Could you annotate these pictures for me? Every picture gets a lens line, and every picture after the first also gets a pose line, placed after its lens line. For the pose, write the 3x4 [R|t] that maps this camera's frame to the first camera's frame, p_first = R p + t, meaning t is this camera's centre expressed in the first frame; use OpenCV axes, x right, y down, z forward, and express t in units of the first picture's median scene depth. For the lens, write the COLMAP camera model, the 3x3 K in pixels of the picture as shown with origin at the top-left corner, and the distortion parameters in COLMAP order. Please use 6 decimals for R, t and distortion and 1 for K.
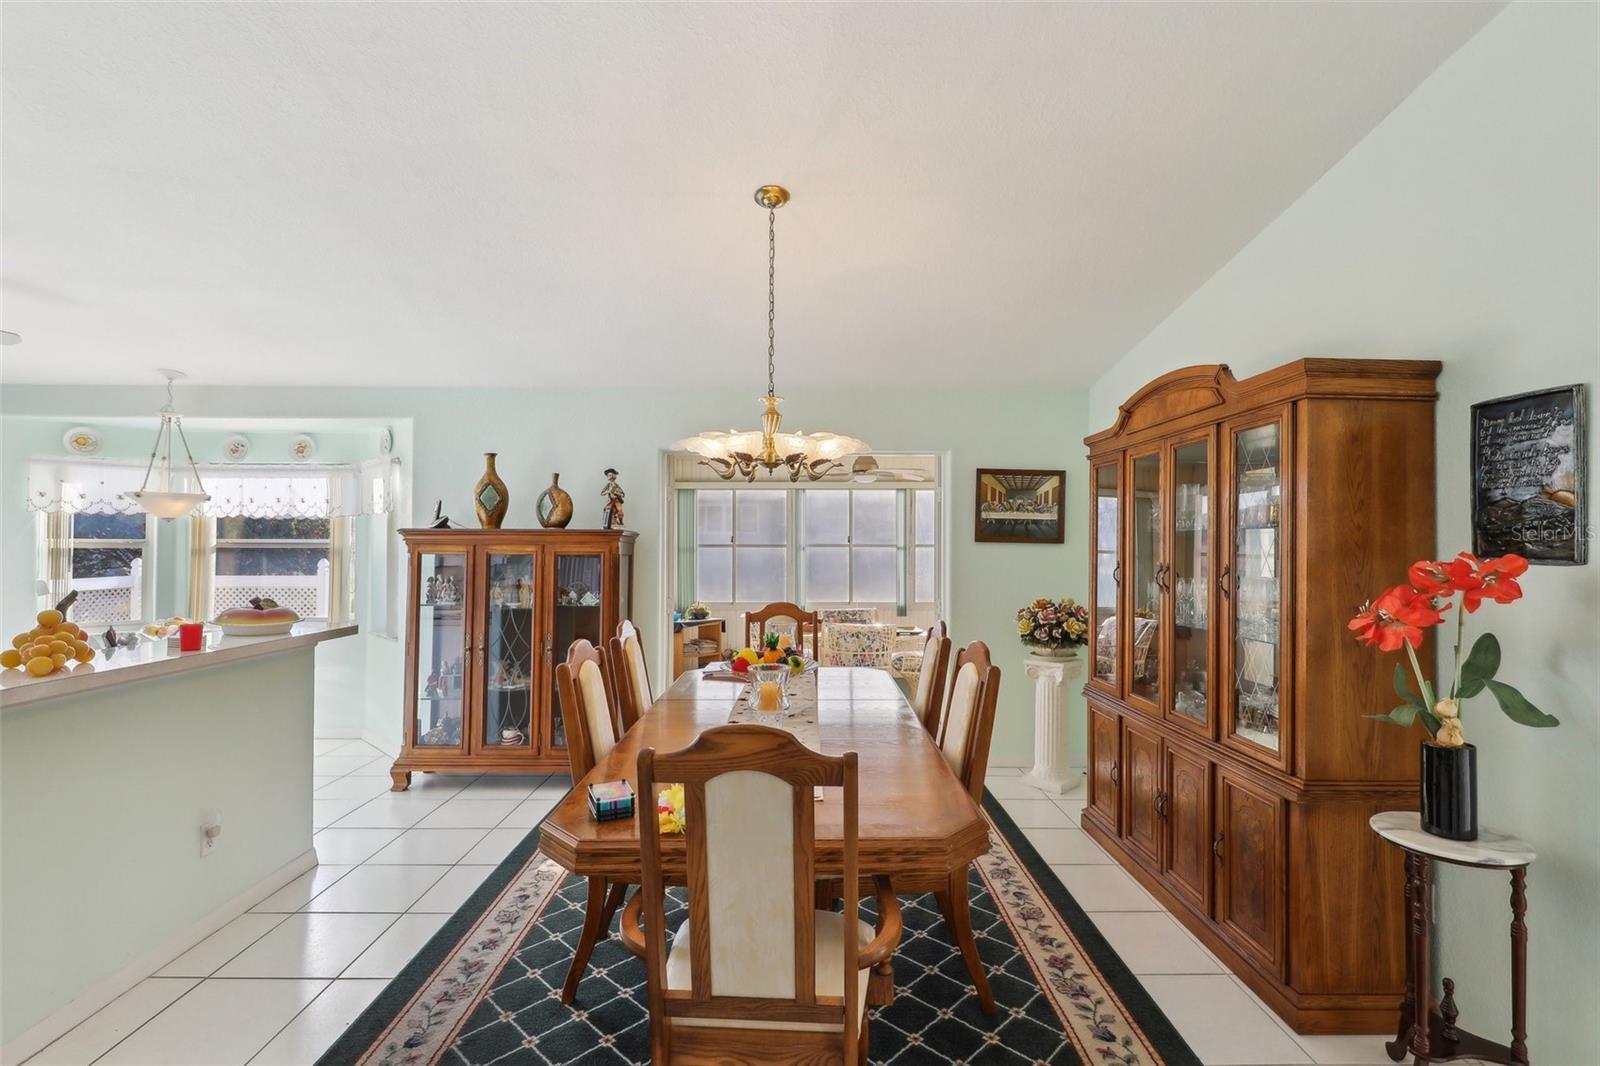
lens RADIAL K [[738.4, 0, 803.7], [0, 738.4, 532.2], [0, 0, 1]] dist [-0.001044, 0.001489]
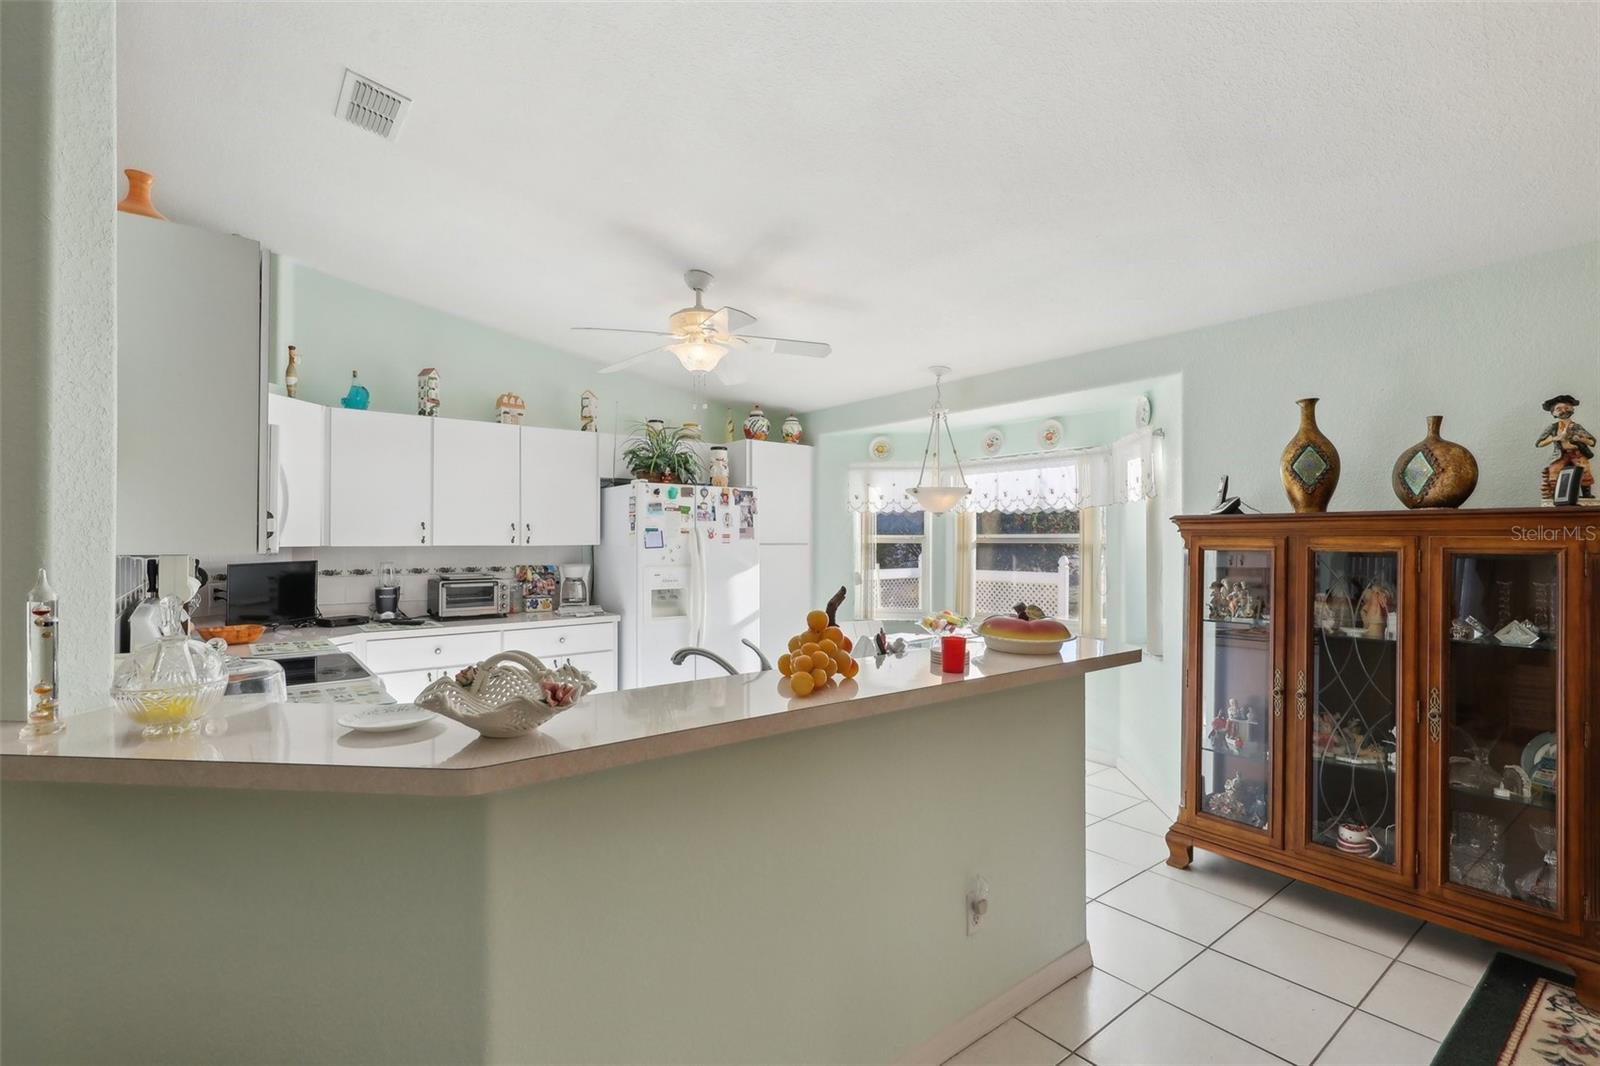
lens RADIAL K [[738.4, 0, 804.0], [0, 738.4, 534.8], [0, 0, 1]] dist [-0.001044, 0.001489]
pose [[0.621240, -0.008743, -0.783571, -0.186861], [0.011782, 0.999929, -0.001816, 0.010795], [0.783532, -0.008104, 0.621299, 0.232103]]
